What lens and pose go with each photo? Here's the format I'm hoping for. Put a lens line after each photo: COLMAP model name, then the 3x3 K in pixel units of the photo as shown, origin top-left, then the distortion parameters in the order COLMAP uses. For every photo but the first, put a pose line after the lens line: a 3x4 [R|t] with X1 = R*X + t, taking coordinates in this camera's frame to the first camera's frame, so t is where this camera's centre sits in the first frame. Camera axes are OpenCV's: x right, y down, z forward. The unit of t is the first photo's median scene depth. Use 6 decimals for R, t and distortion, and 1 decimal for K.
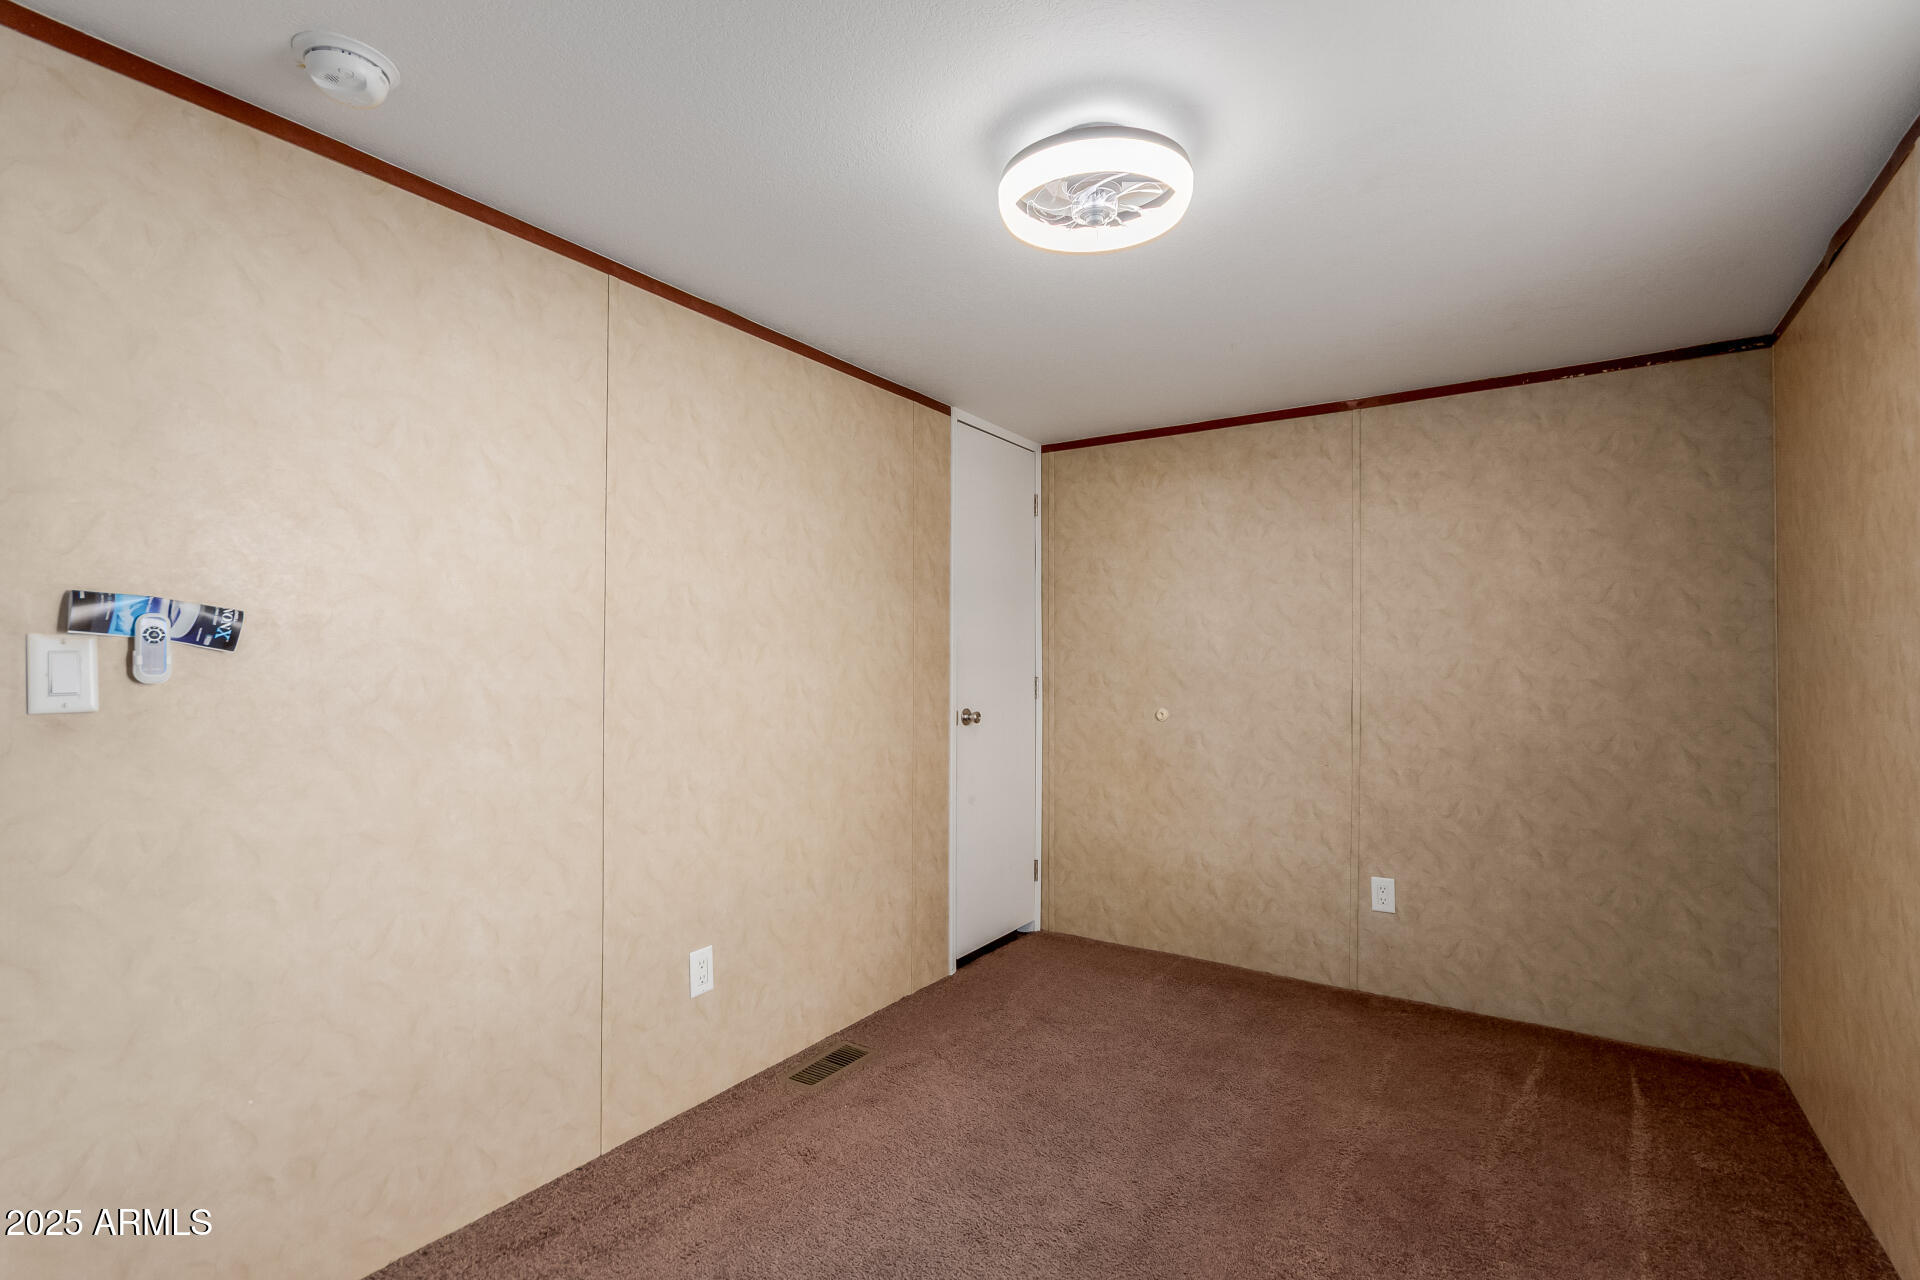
lens RADIAL K [[894.1, 0, 963.1], [0, 894.1, 659.0], [0, 0, 1]] dist [0.000715, 0.001222]
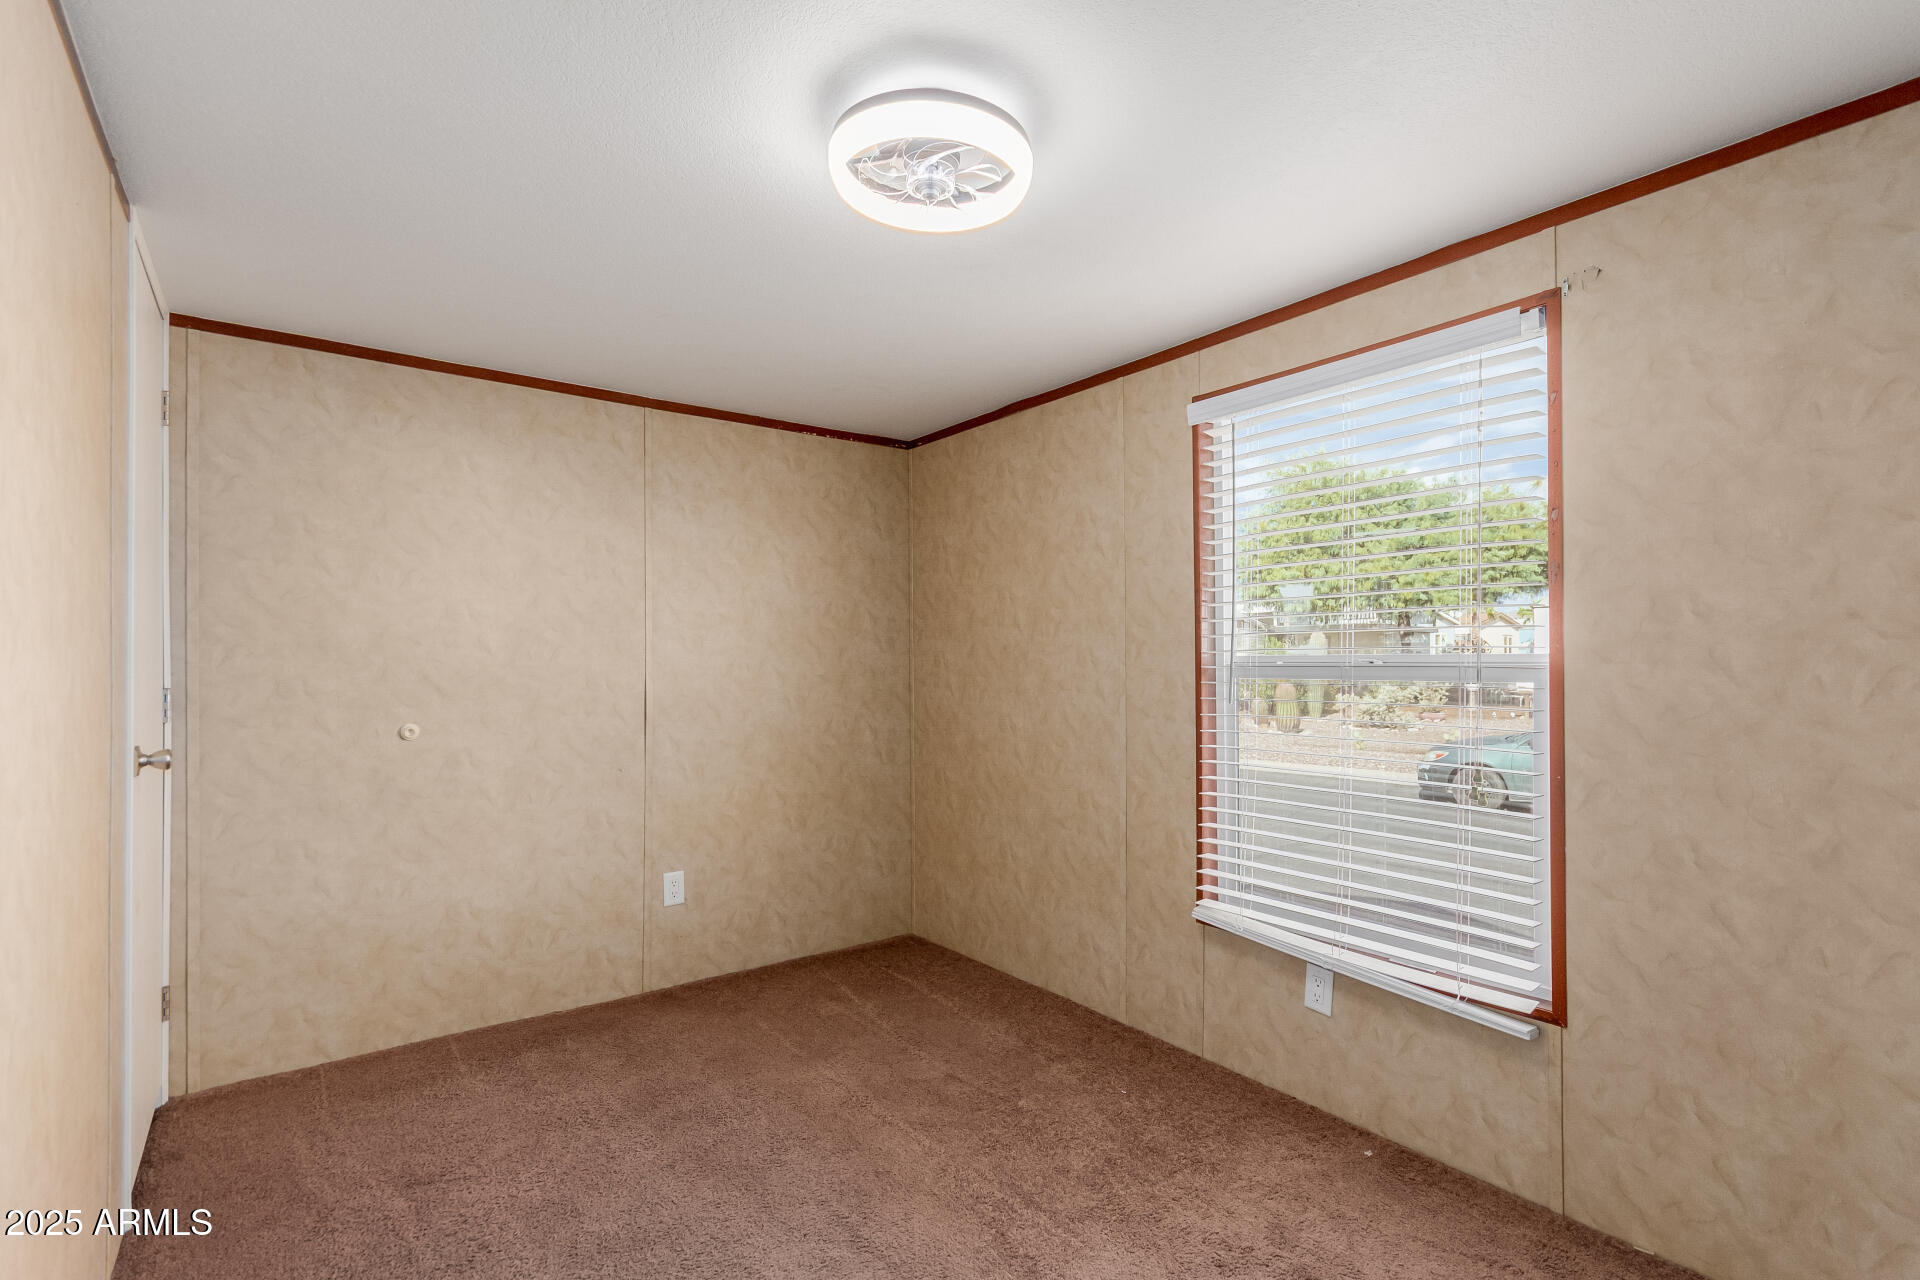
lens RADIAL K [[894.1, 0, 963.1], [0, 894.1, 659.0], [0, 0, 1]] dist [0.000715, 0.001222]
pose [[0.331735, -0.001366, 0.943371, -0.393310], [-0.002006, 0.999996, 0.002153, -0.002924], [-0.943370, -0.002607, 0.331731, 0.350449]]
